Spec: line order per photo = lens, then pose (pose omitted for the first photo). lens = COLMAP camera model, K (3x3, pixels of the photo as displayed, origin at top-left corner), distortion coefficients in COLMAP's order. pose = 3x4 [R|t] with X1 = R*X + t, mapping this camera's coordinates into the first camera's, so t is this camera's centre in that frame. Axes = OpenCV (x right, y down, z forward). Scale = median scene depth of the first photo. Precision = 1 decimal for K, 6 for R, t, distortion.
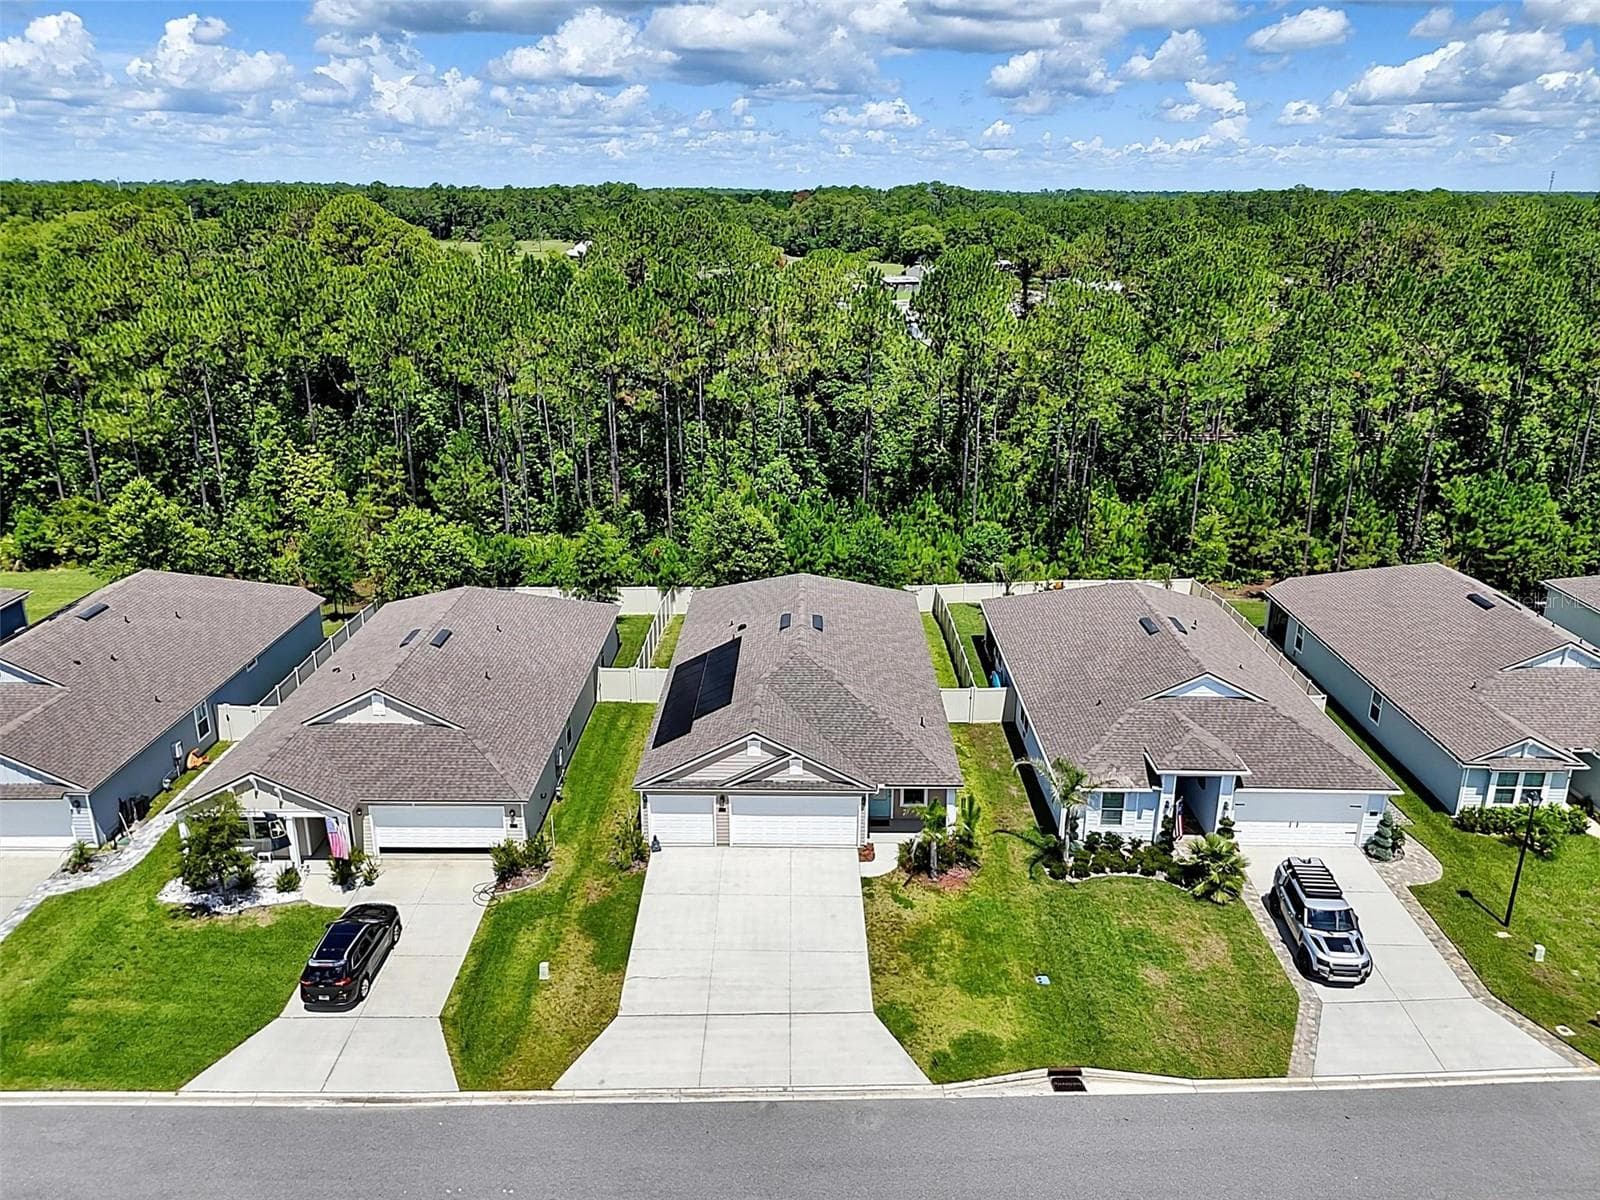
lens RADIAL K [[1184.2, 0, 800.0], [0, 1184.2, 600.0], [0, 0, 1]] dist [0.059989, -0.049757]
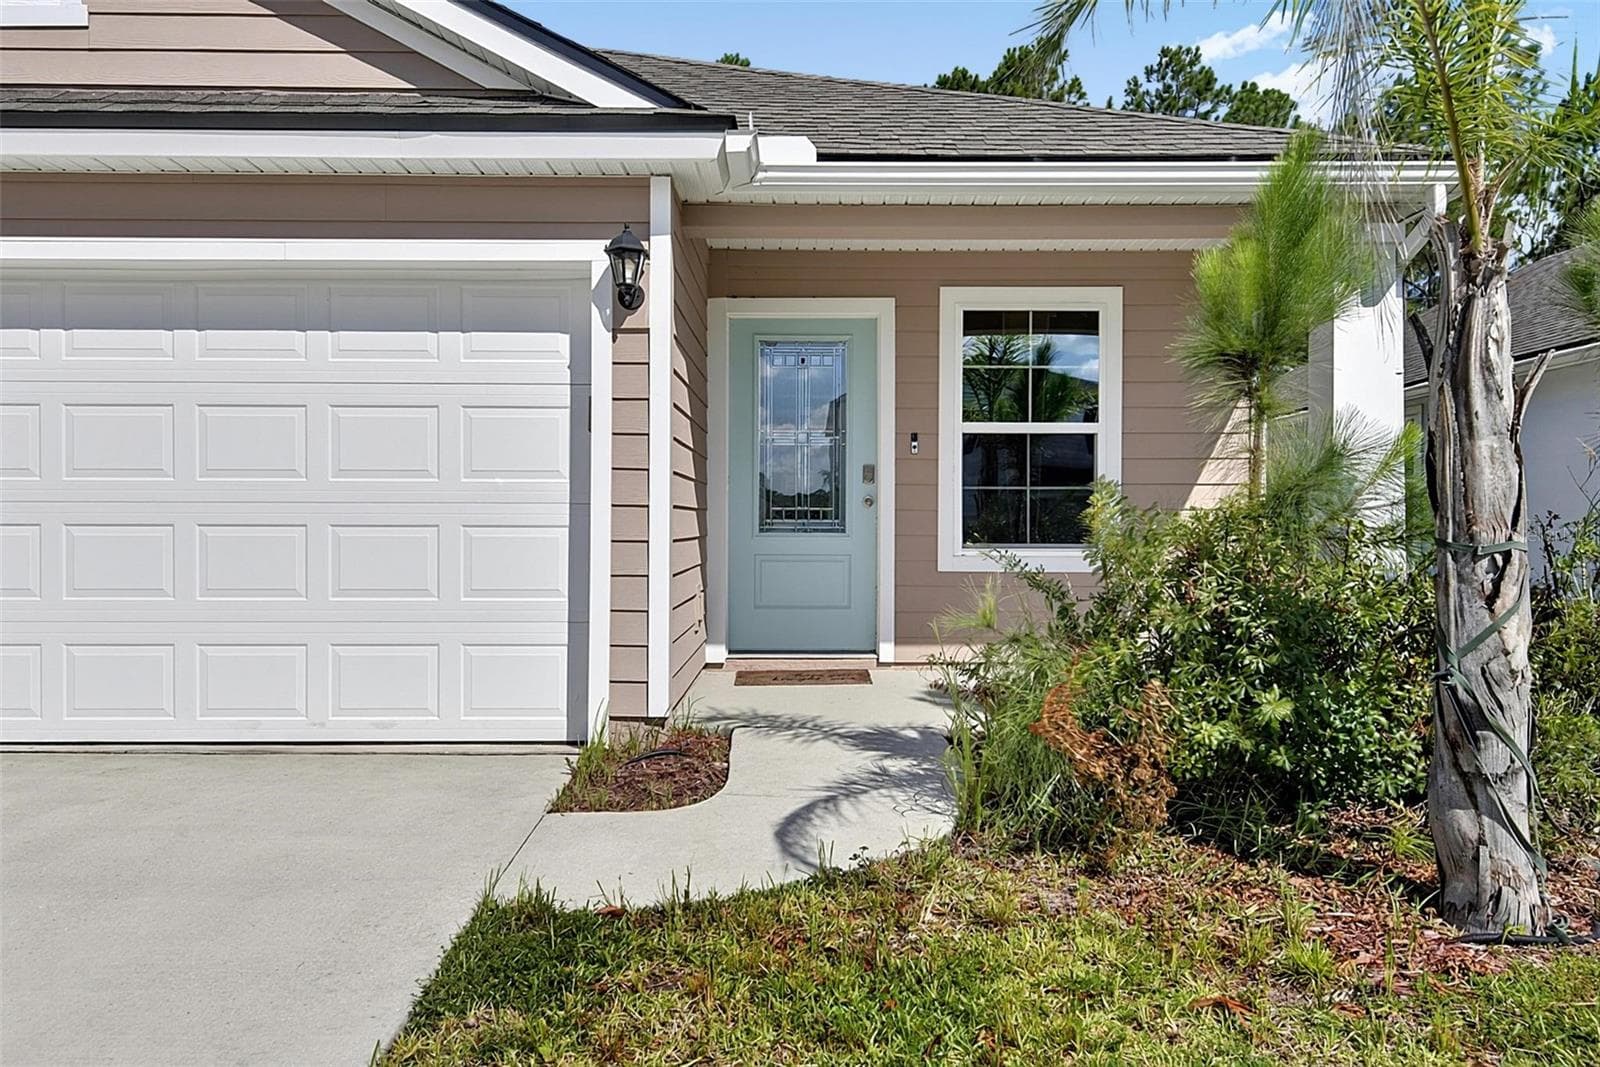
lens RADIAL K [[1190.9, 0, 807.8], [0, 1190.9, 538.4], [0, 0, 1]] dist [0.020589, -0.007451]
pose [[0.999871, -0.001018, 0.016040, 0.069571], [0.006092, 0.947522, -0.319631, 0.231717], [-0.014873, 0.319688, 0.947406, 0.908662]]
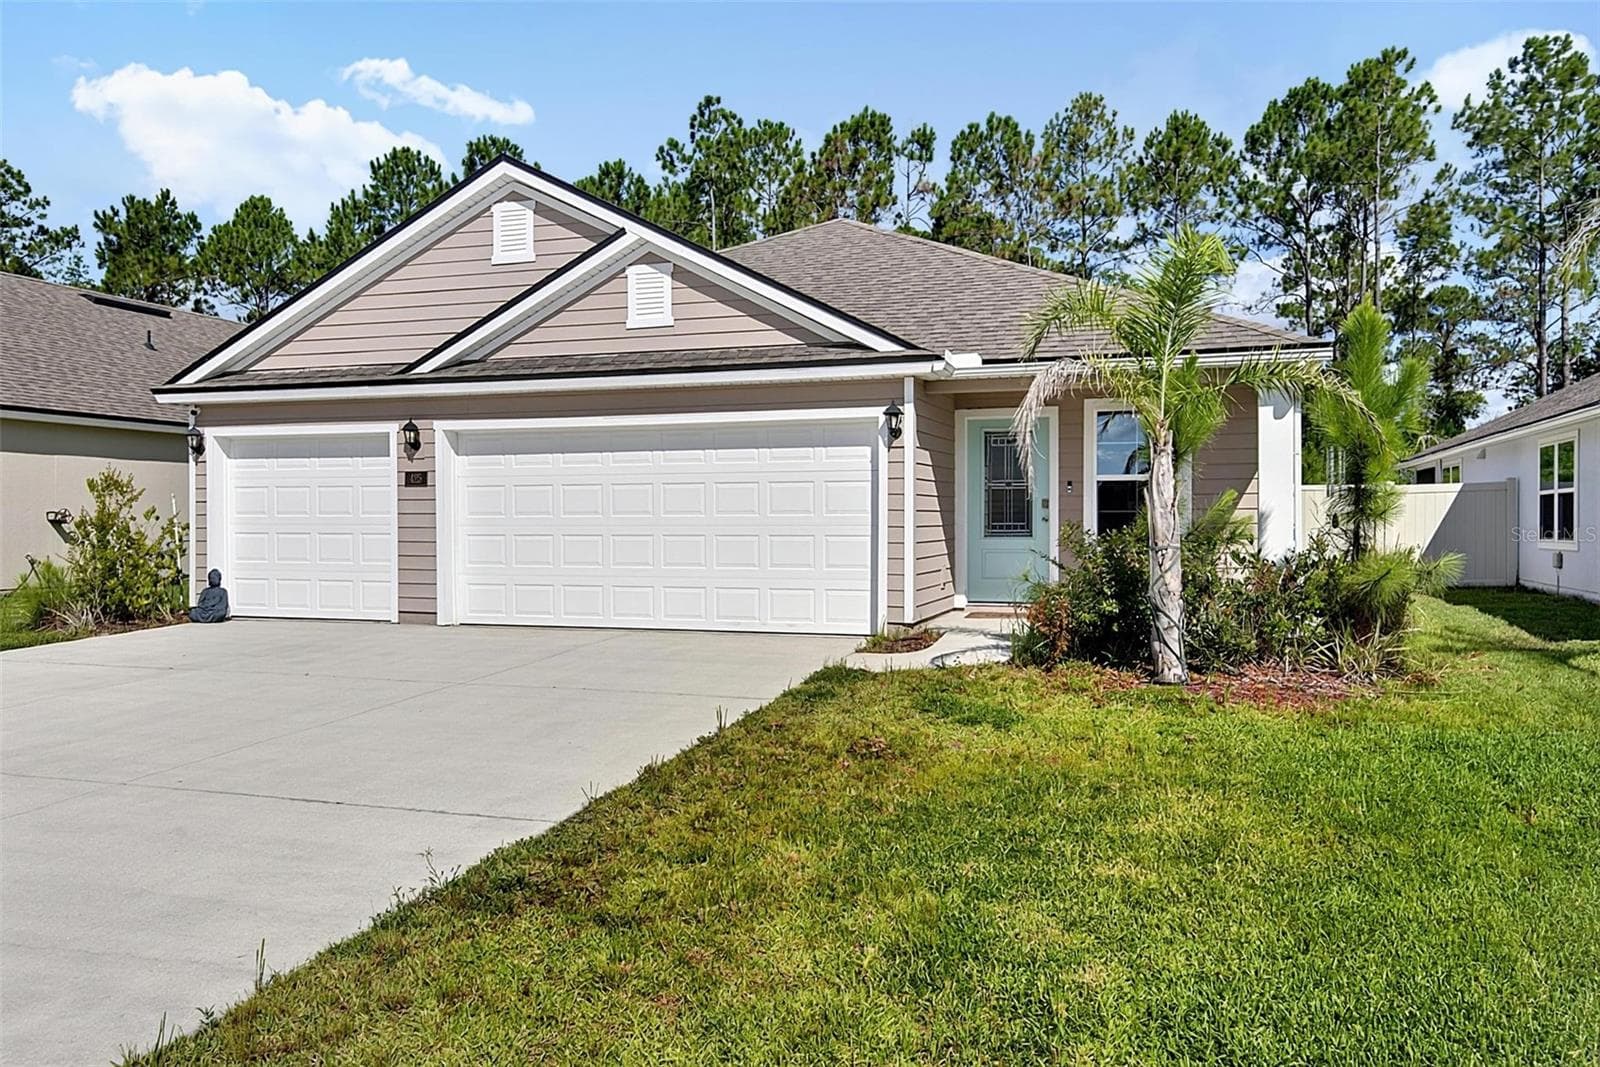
lens RADIAL K [[1190.9, 0, 807.8], [0, 1190.9, 538.4], [0, 0, 1]] dist [0.020589, -0.007451]
pose [[0.953183, -0.000445, -0.302392, 0.113028], [-0.094588, 0.949380, -0.299551, 0.271872], [0.287219, 0.314129, 0.904891, 0.783125]]
